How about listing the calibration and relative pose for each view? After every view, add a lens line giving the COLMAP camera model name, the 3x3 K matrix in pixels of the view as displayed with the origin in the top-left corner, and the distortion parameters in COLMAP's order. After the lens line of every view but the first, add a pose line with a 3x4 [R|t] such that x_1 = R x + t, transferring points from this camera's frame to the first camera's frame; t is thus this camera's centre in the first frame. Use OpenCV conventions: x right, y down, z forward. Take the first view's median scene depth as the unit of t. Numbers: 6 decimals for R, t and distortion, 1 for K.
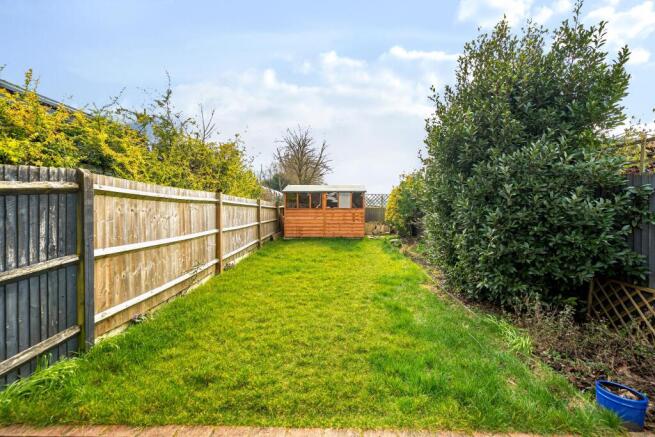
lens RADIAL K [[294.9, 0, 328.7], [0, 294.9, 217.8], [0, 0, 1]] dist [0.005836, 0.000691]
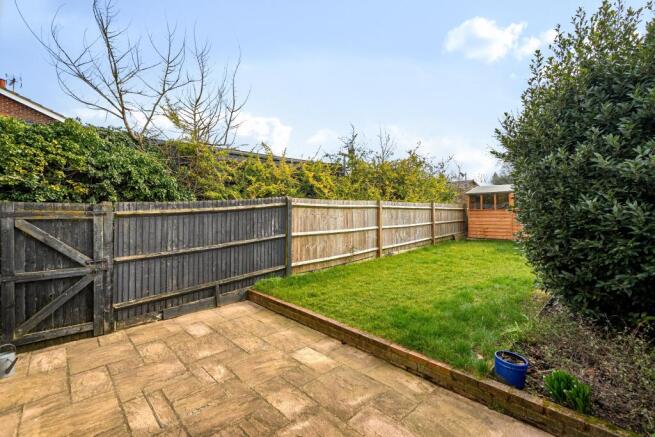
lens RADIAL K [[294.9, 0, 325.9], [0, 294.9, 212.6], [0, 0, 1]] dist [0.005836, 0.000691]
pose [[0.697897, -0.004159, -0.716186, 0.680909], [-0.008966, 0.999854, -0.014543, -0.007479], [0.716142, 0.016571, 0.697758, -0.247898]]
